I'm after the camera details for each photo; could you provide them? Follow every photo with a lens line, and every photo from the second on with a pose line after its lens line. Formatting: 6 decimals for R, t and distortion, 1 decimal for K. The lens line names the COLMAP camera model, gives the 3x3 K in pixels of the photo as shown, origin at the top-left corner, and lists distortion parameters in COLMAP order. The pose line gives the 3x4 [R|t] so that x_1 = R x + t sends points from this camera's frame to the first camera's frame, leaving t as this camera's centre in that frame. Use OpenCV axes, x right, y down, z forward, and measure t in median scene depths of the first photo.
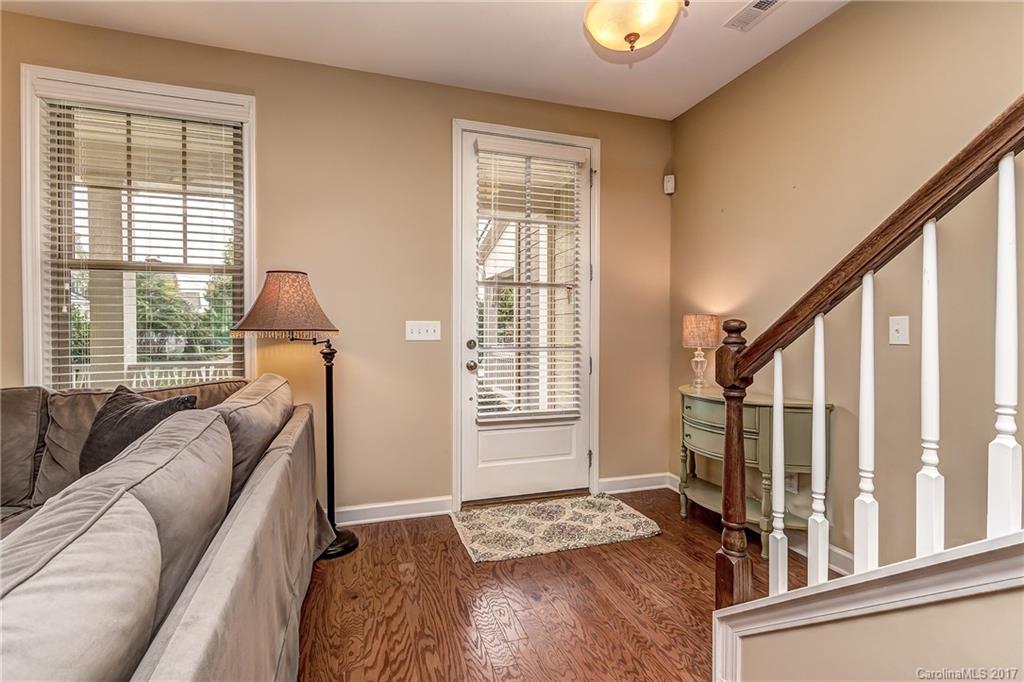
lens RADIAL K [[435.9, 0, 511.1], [0, 435.9, 338.9], [0, 0, 1]] dist [0.000757, 0.000133]
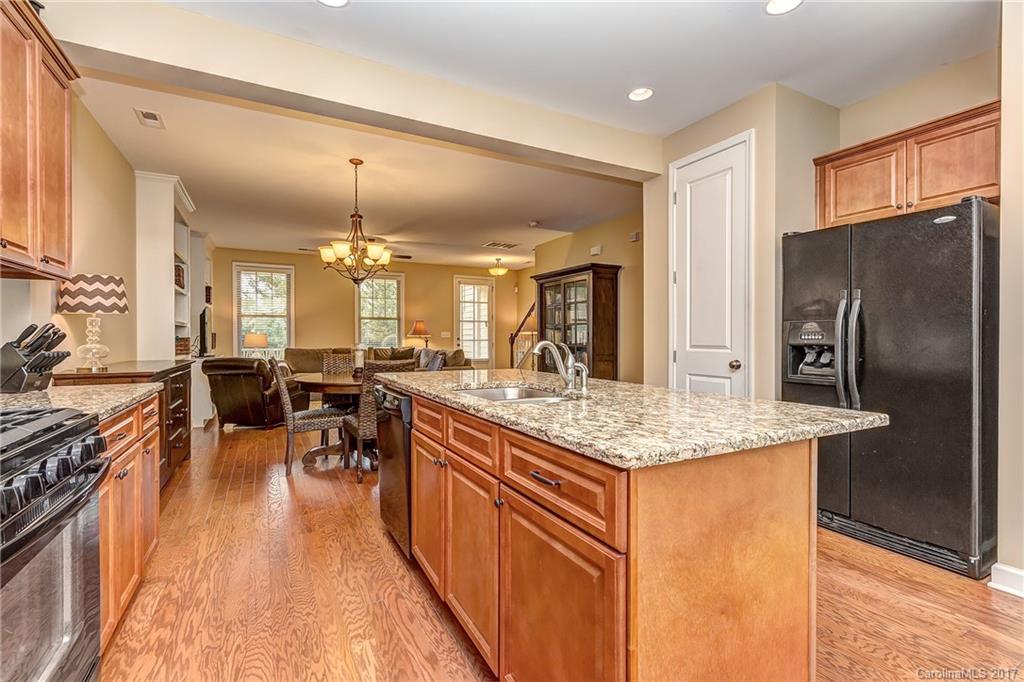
lens RADIAL K [[456.3, 0, 512.0], [0, 456.3, 341.0], [0, 0, 1]] dist [-0.013401, 0.000082]
pose [[0.979592, -0.005296, 0.200927, -0.474245], [0.006375, 0.999969, -0.004724, 0.059139], [-0.200896, 0.005908, 0.979595, -3.115171]]
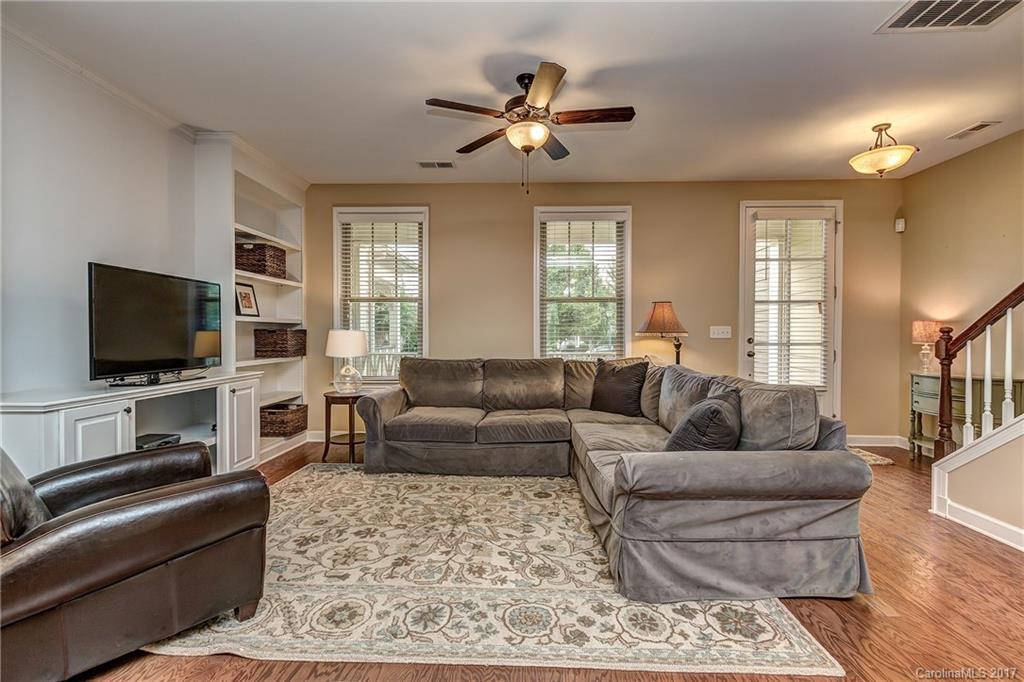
lens RADIAL K [[464.9, 0, 516.7], [0, 464.9, 341.4], [0, 0, 1]] dist [0.000853, 0.000298]
pose [[0.950356, 0.004275, -0.311134, -0.438310], [-0.003458, 0.999989, 0.003175, 0.015211], [0.311144, -0.001942, 0.950361, -1.030210]]
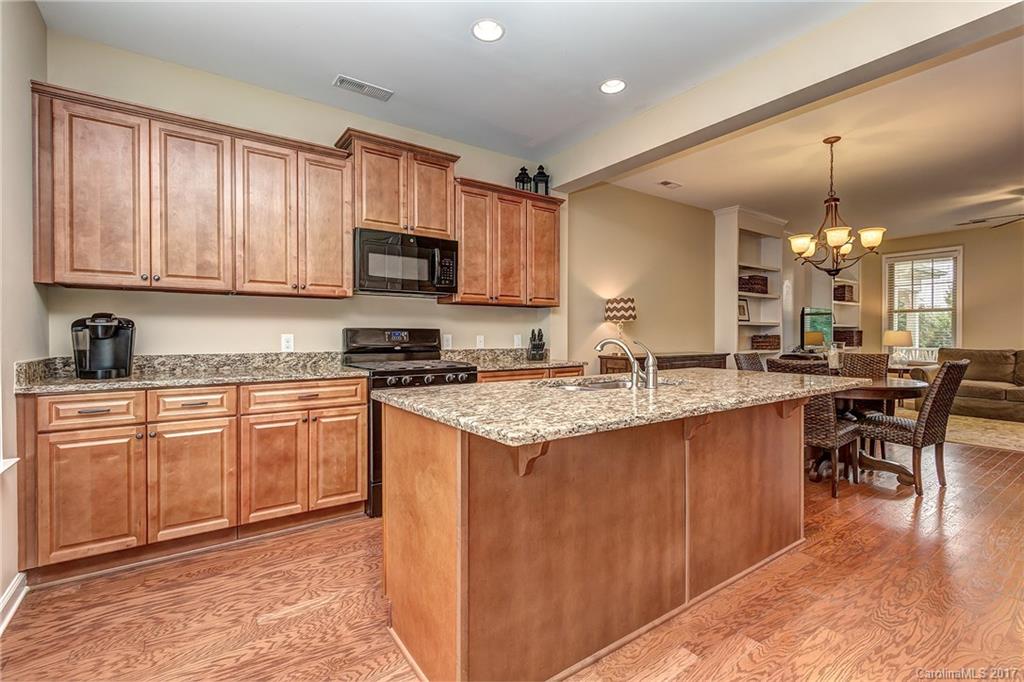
lens RADIAL K [[456.3, 0, 512.0], [0, 456.3, 341.0], [0, 0, 1]] dist [-0.013401, 0.000082]
pose [[0.308490, 0.009100, -0.951184, 0.406412], [-0.010613, 0.999925, 0.006124, 0.055723], [0.951168, 0.008206, 0.308563, -2.829884]]
